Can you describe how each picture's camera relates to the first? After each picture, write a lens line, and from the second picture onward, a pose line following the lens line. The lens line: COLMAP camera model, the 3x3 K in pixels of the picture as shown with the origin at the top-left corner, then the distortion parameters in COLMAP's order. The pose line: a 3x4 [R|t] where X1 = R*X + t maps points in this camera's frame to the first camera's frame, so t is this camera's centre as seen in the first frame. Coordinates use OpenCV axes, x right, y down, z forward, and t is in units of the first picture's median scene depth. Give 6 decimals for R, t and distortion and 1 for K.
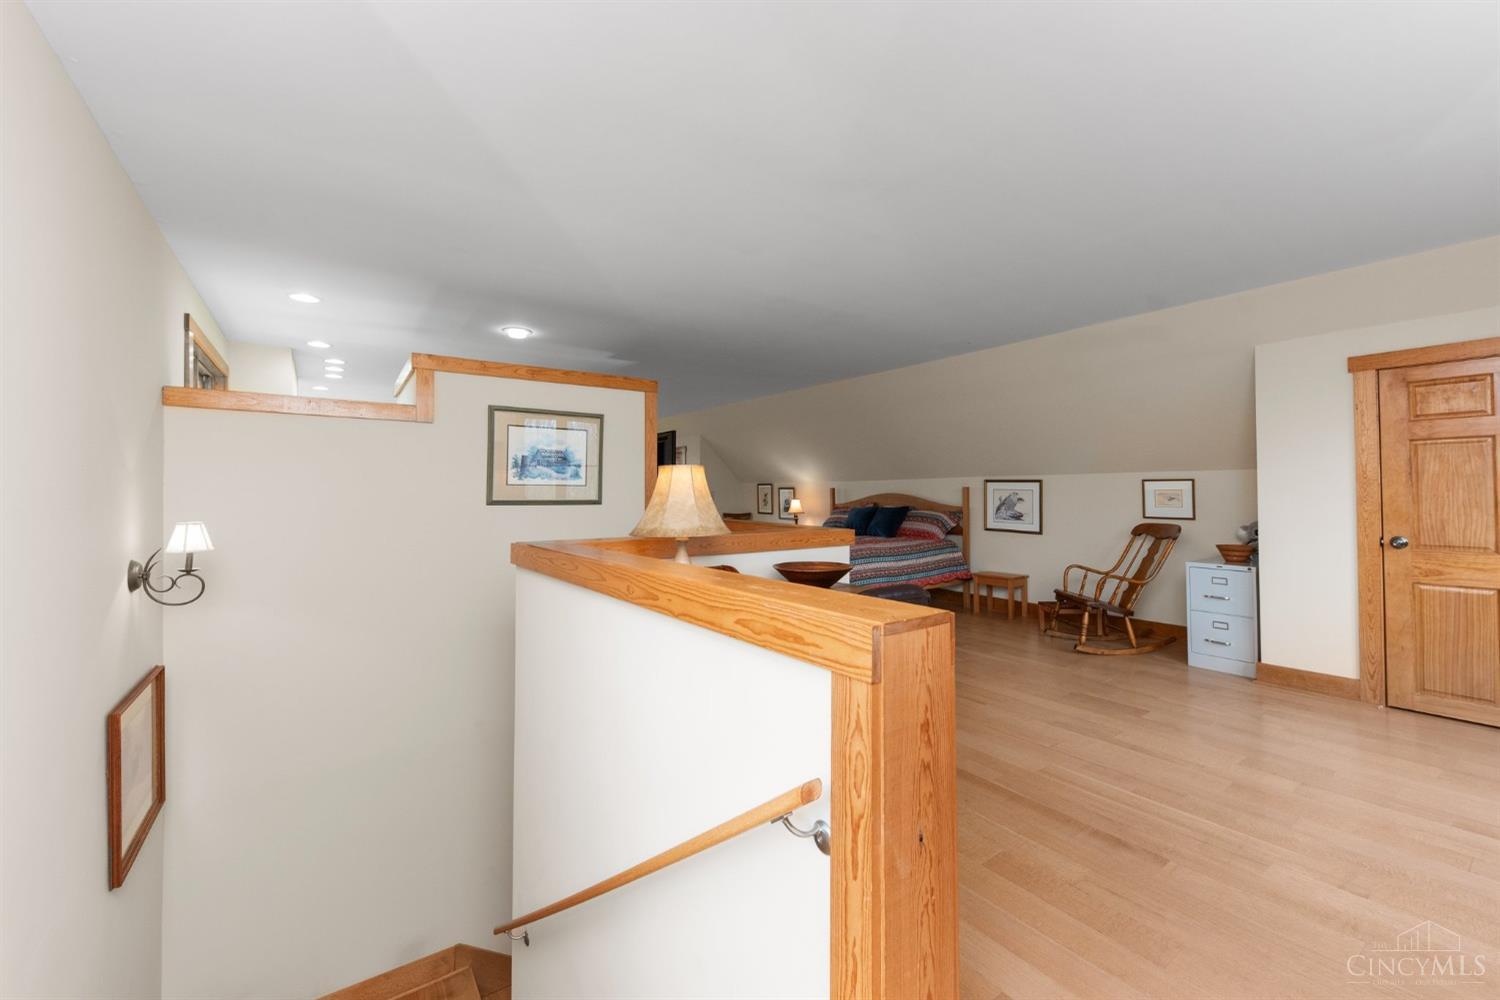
lens RADIAL K [[573.0, 0, 750.0], [0, 573.0, 500.0], [0, 0, 1]] dist [-0.001891, -0.000127]
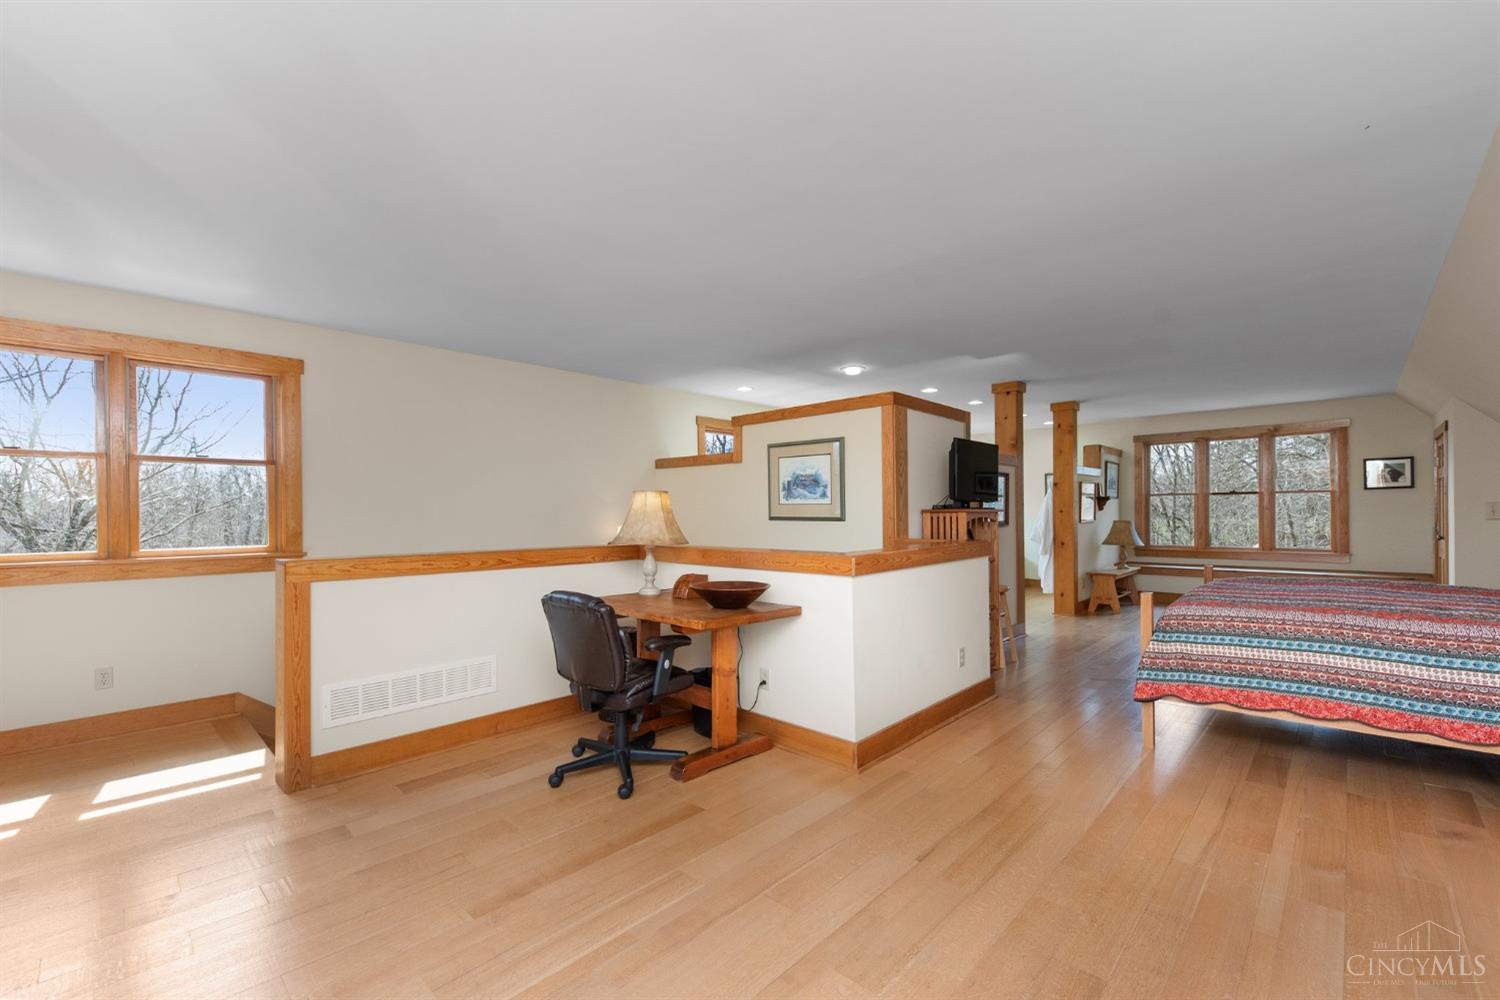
lens RADIAL K [[631.8, 0, 749.1], [0, 631.8, 517.2], [0, 0, 1]] dist [-0.001153, -0.000274]
pose [[0.215432, 0.008747, -0.976480, 0.880003], [-0.005099, 0.999956, 0.007833, -0.008241], [0.976506, 0.003292, 0.215467, 0.590109]]
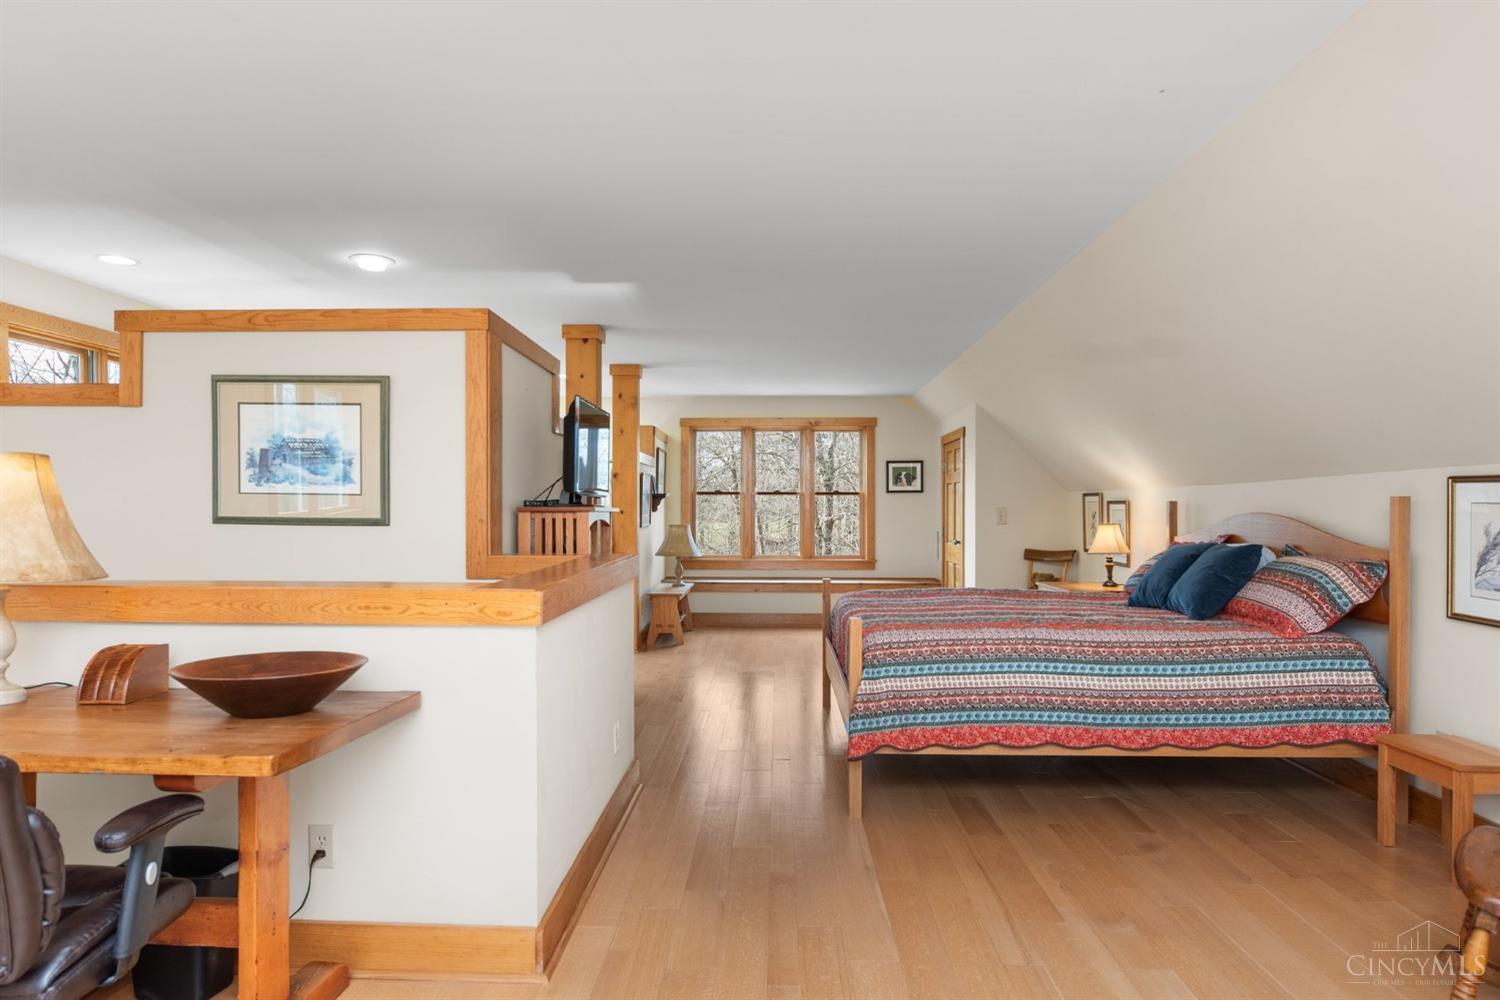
lens RADIAL K [[897.3, 0, 751.6], [0, 897.3, 518.4], [0, 0, 1]] dist [0.032362, -0.031926]
pose [[0.807806, 0.010390, -0.589357, 0.627939], [-0.013447, 0.999909, -0.000803, -0.004457], [0.589295, 0.008574, 0.807872, 0.472699]]
